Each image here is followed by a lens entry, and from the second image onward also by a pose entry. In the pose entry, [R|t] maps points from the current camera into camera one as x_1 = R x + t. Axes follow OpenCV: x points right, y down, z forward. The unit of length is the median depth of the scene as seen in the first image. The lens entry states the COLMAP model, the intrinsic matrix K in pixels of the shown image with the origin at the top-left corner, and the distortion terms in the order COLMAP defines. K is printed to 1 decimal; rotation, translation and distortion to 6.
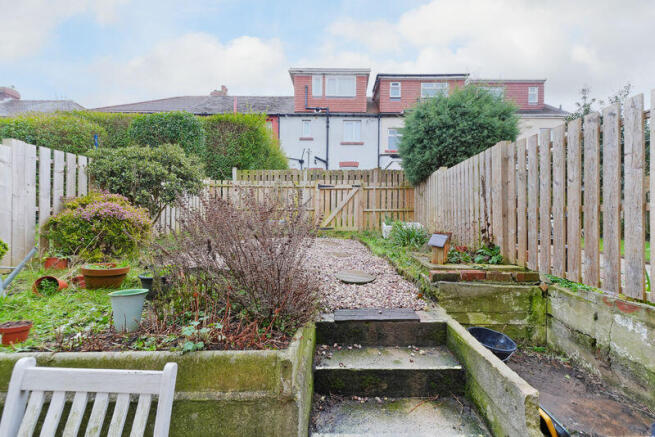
lens RADIAL K [[288.4, 0, 346.8], [0, 288.4, 220.4], [0, 0, 1]] dist [0.012267, -0.000090]
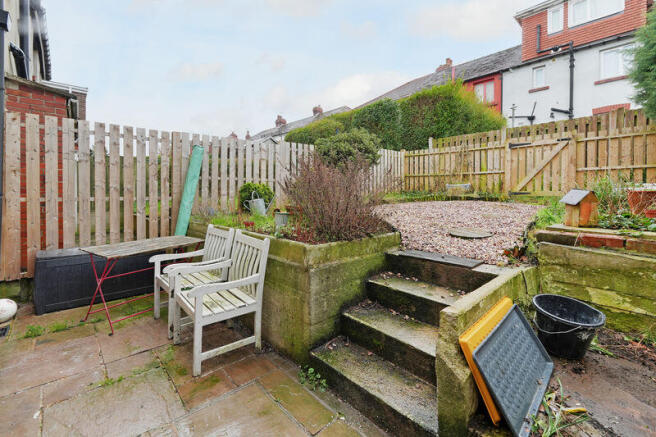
lens RADIAL K [[291.4, 0, 329.1], [0, 291.4, 193.4], [0, 0, 1]] dist [0.000444, 0.000086]
pose [[0.664376, 0.002626, -0.747394, 0.201627], [0.002090, 0.999983, 0.005371, 0.023361], [0.747396, -0.005131, 0.664359, -0.012653]]
